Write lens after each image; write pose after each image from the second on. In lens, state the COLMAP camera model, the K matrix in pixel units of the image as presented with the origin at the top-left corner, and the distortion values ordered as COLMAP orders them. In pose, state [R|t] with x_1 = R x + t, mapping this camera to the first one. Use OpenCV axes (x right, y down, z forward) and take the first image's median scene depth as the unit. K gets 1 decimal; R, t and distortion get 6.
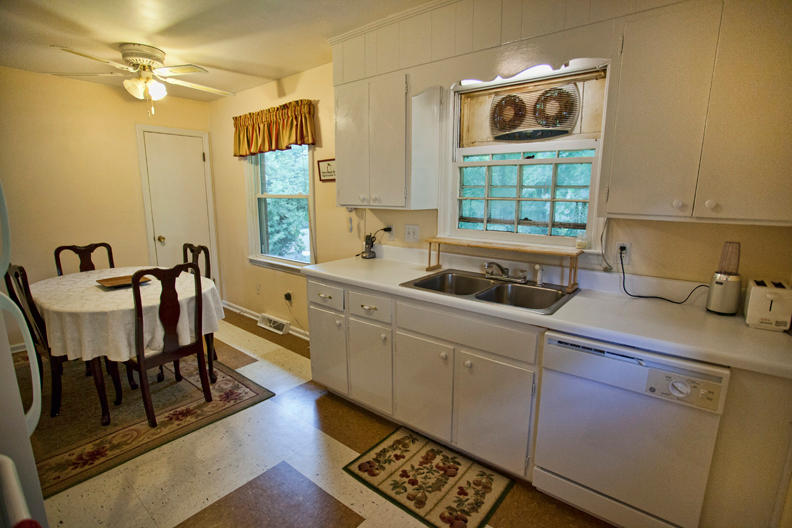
lens RADIAL K [[384.3, 0, 396.5], [0, 384.3, 266.5], [0, 0, 1]] dist [-0.063942, 0.024101]
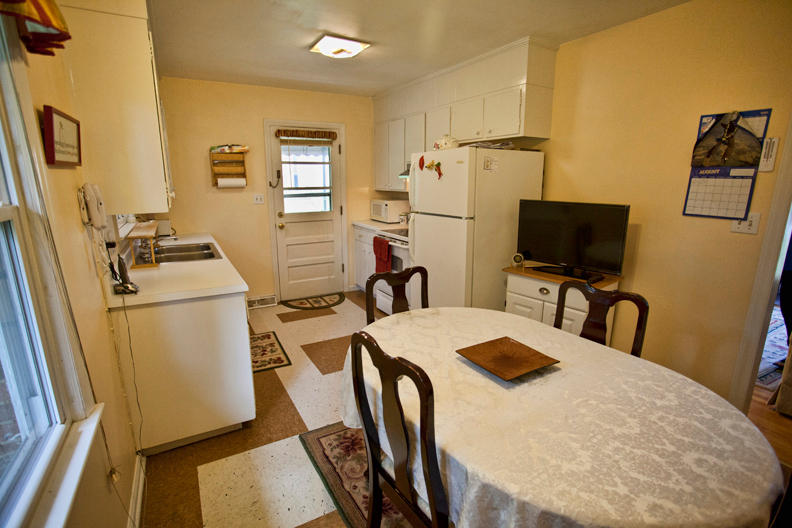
lens RADIAL K [[384.3, 0, 396.7], [0, 384.3, 266.7], [0, 0, 1]] dist [-0.063942, 0.024101]
pose [[-0.934818, -0.086348, 0.344468, -0.988938], [0.060222, 0.917395, 0.393396, -0.395639], [-0.349983, 0.388498, -0.852397, 1.912812]]
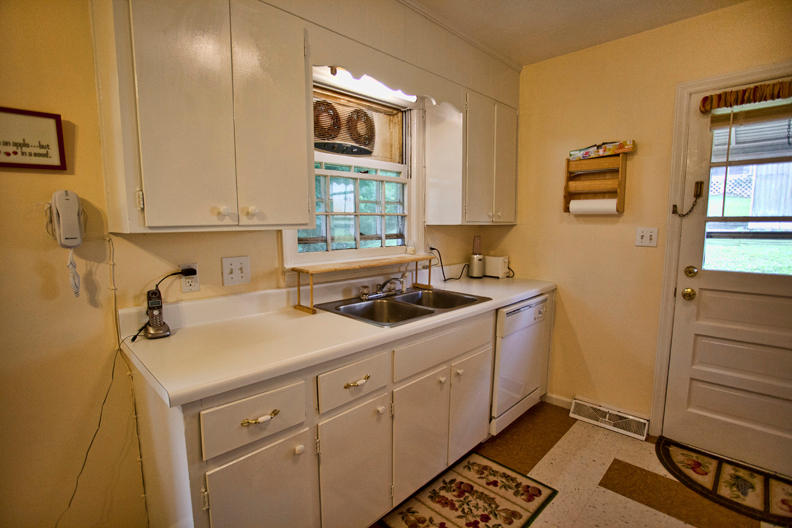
lens RADIAL K [[384.3, 0, 397.8], [0, 384.3, 267.4], [0, 0, 1]] dist [-0.063942, 0.024101]
pose [[0.089644, -0.126734, 0.987878, -0.710051], [0.192701, 0.975336, 0.107638, -0.141280], [-0.977154, 0.180716, 0.111855, 0.891665]]
